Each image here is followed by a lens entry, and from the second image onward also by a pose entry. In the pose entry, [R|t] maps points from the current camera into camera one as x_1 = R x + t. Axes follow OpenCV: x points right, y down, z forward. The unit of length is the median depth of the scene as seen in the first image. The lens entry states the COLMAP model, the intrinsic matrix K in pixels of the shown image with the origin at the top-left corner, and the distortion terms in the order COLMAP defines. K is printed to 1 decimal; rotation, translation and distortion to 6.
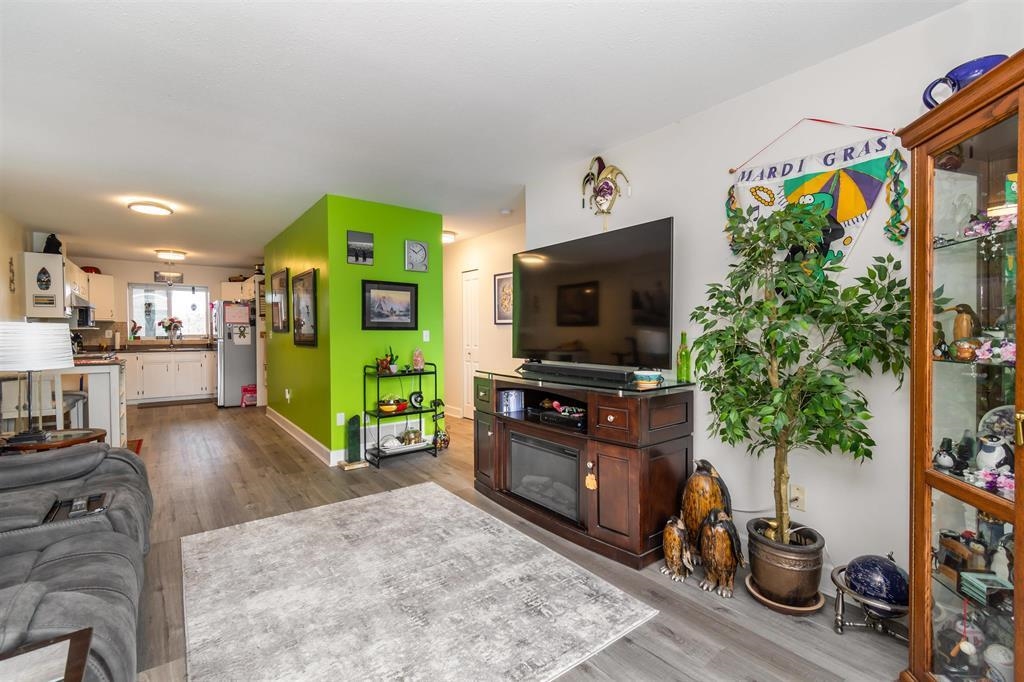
lens RADIAL K [[448.8, 0, 512.7], [0, 448.8, 339.9], [0, 0, 1]] dist [0.004035, -0.001387]
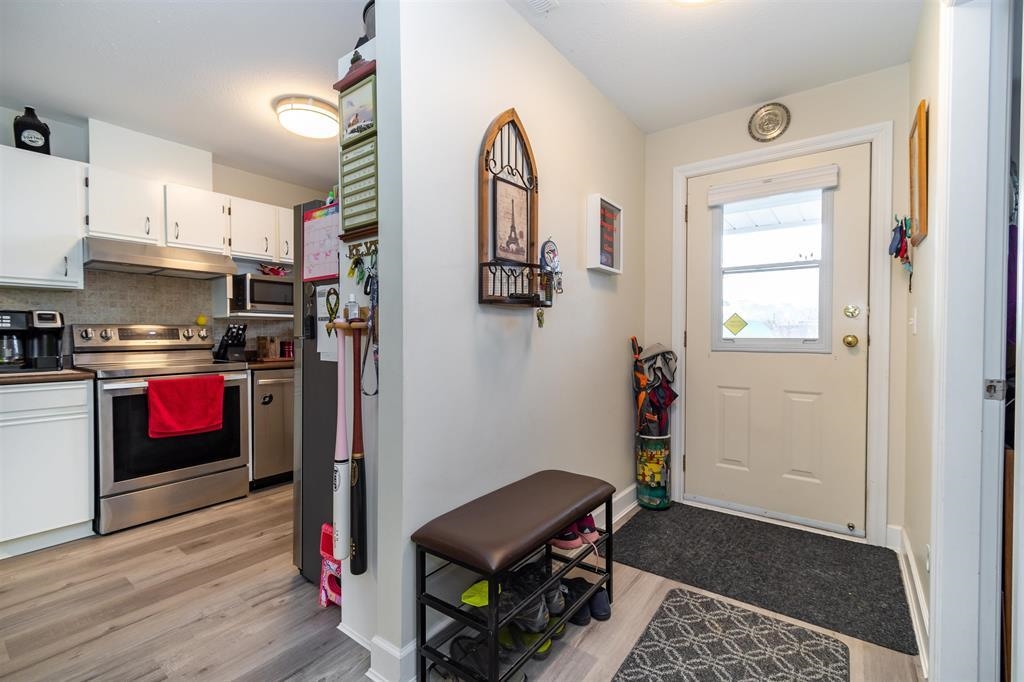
lens RADIAL K [[448.8, 0, 515.1], [0, 448.8, 340.7], [0, 0, 1]] dist [0.004035, -0.001387]
pose [[0.265086, 0.016421, -0.964085, -0.297422], [-0.017370, 0.999774, 0.012253, -0.006108], [0.964068, 0.013498, 0.265312, 0.946307]]
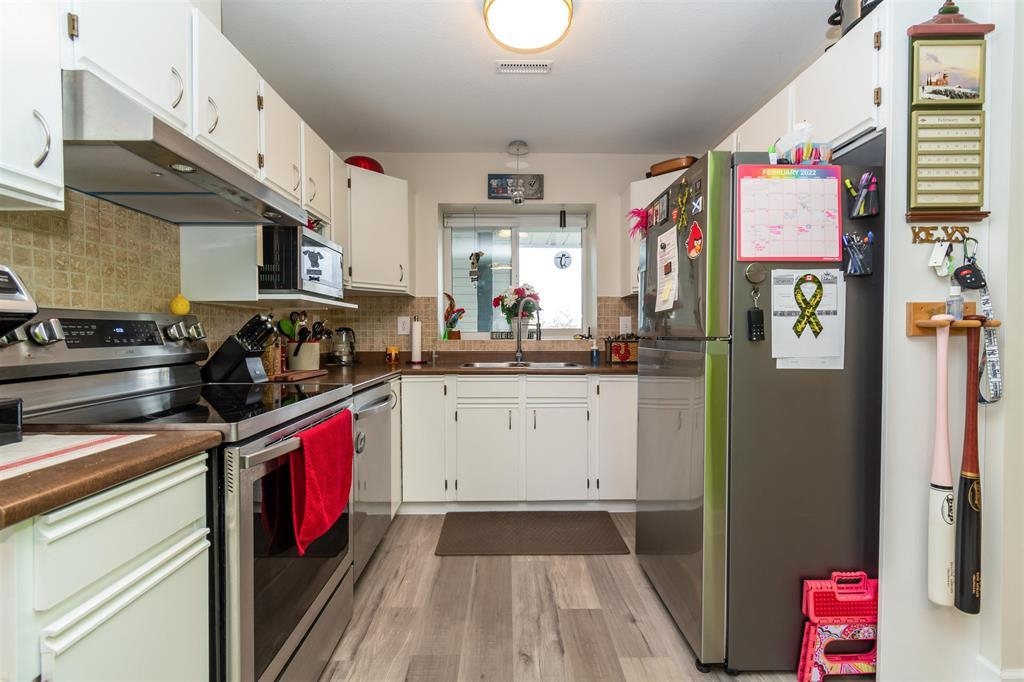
lens RADIAL K [[448.8, 0, 513.4], [0, 448.8, 339.9], [0, 0, 1]] dist [0.004035, -0.001387]
pose [[0.799328, 0.011630, -0.600783, -0.537544], [-0.013269, 0.999911, 0.001702, -0.001186], [0.600749, 0.006611, 0.799411, 0.697123]]
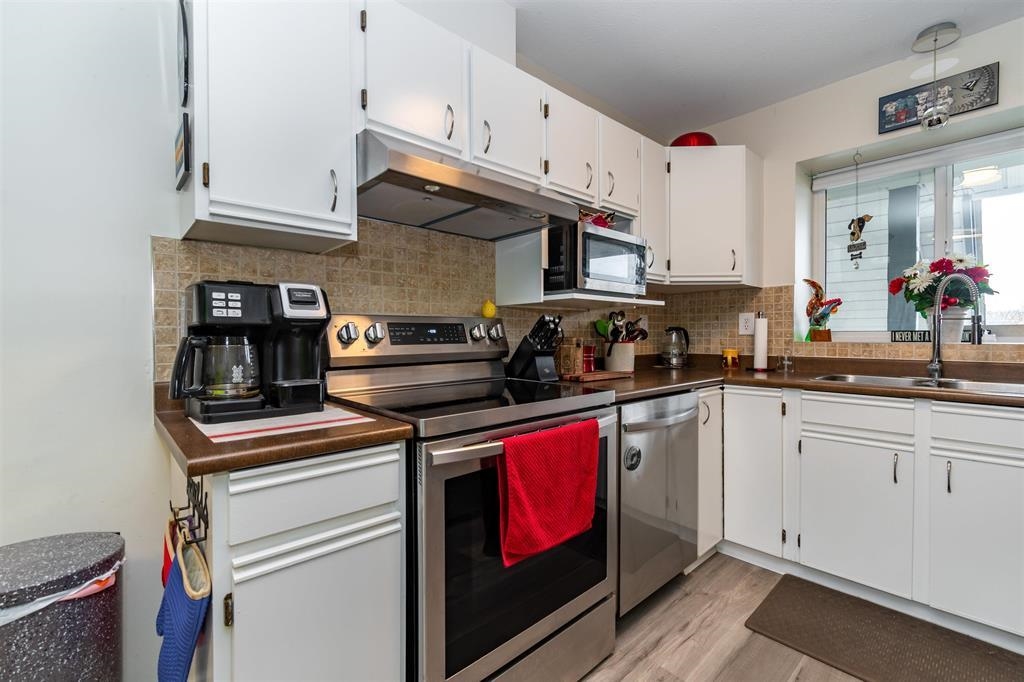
lens RADIAL K [[448.8, 0, 516.4], [0, 448.8, 340.4], [0, 0, 1]] dist [0.004035, -0.001387]
pose [[0.083383, 0.017232, -0.996369, -0.542746], [-0.017231, 0.999726, 0.015848, -0.002271], [0.996369, 0.015847, 0.083657, 0.766480]]
